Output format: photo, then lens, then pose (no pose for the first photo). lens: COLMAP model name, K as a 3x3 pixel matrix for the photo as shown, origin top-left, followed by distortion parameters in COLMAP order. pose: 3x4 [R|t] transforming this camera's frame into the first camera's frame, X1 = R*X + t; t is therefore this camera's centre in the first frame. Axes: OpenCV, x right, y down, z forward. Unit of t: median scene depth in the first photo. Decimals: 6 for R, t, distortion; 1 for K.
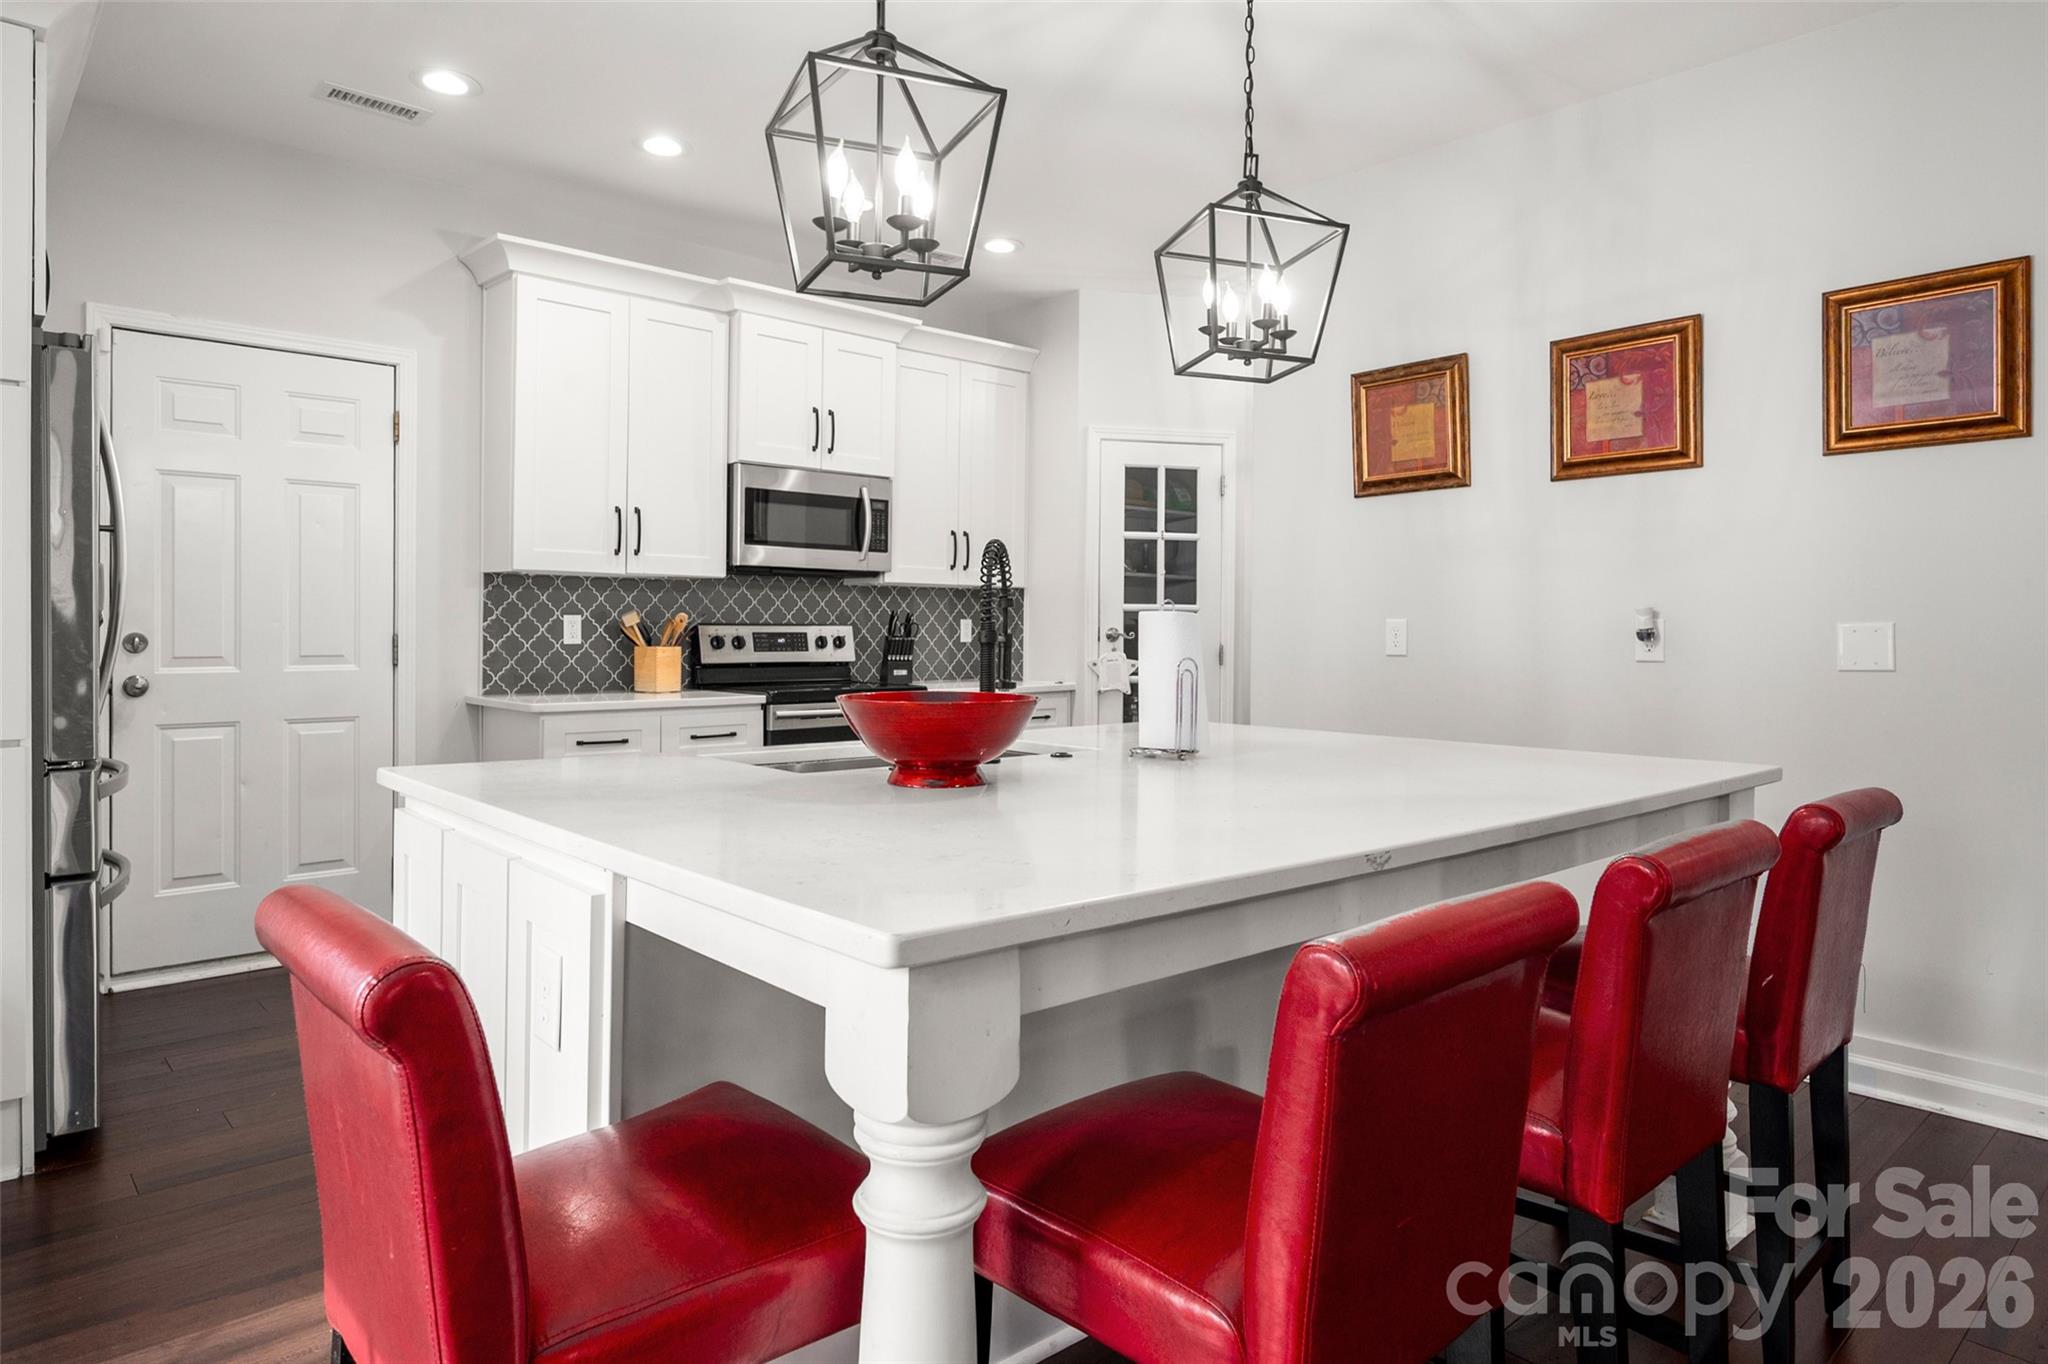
lens RADIAL K [[1218.2, 0, 1049.9], [0, 1218.2, 633.8], [0, 0, 1]] dist [-0.004321, 0.000910]
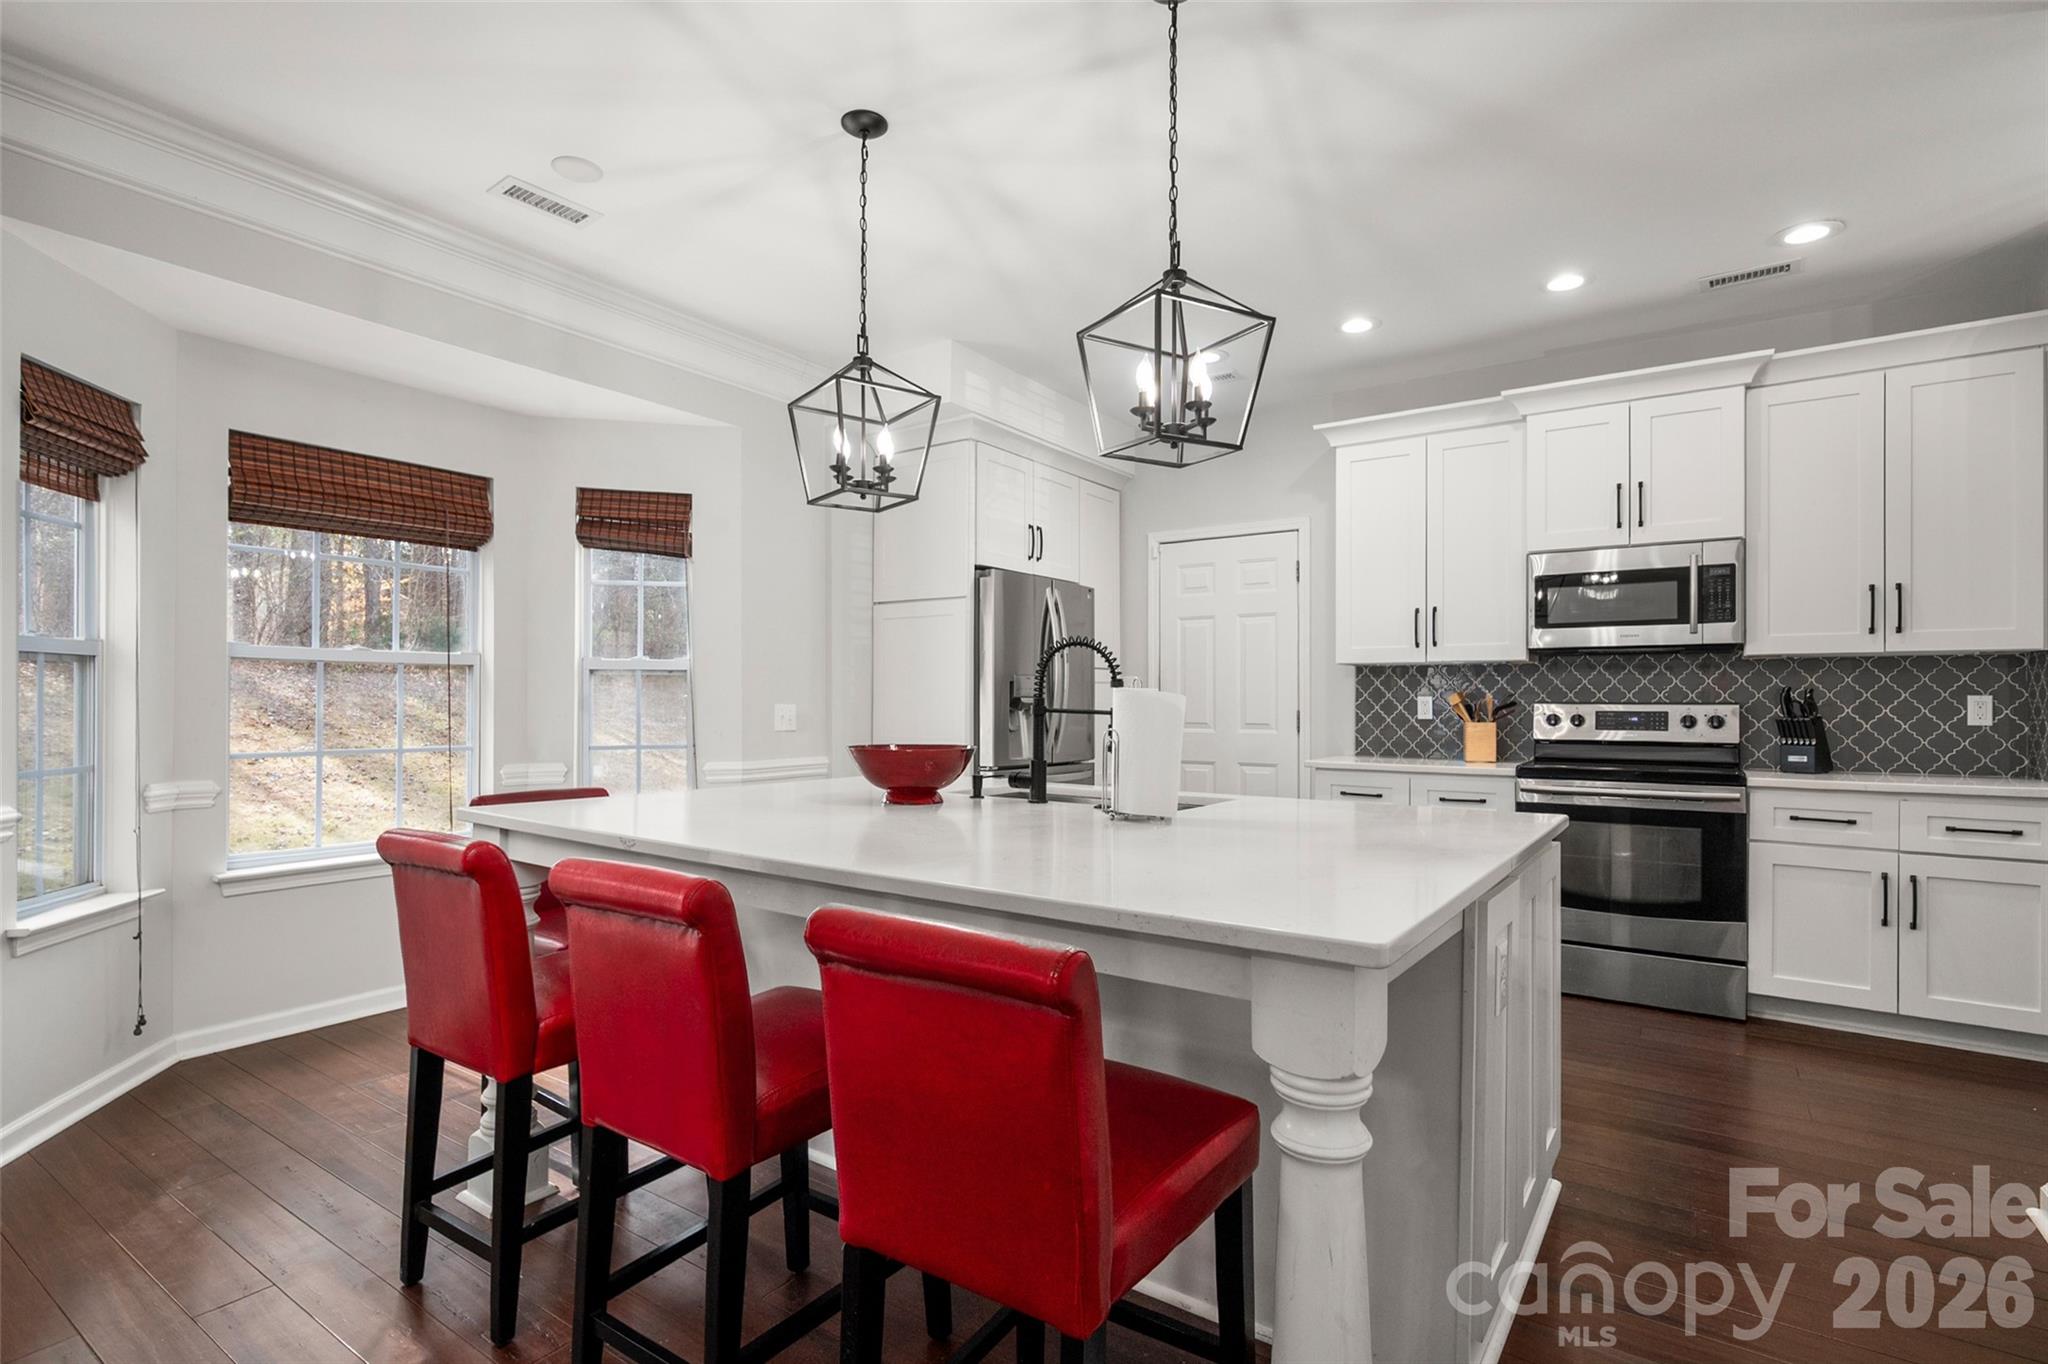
lens RADIAL K [[983.2, 0, 1019.8], [0, 983.2, 696.5], [0, 0, 1]] dist [-0.000244, -0.000059]
pose [[0.213482, -0.010170, -0.976894, 0.511856], [-0.006031, 0.999913, -0.011727, -0.000604], [0.976928, 0.008395, 0.213402, 0.376528]]
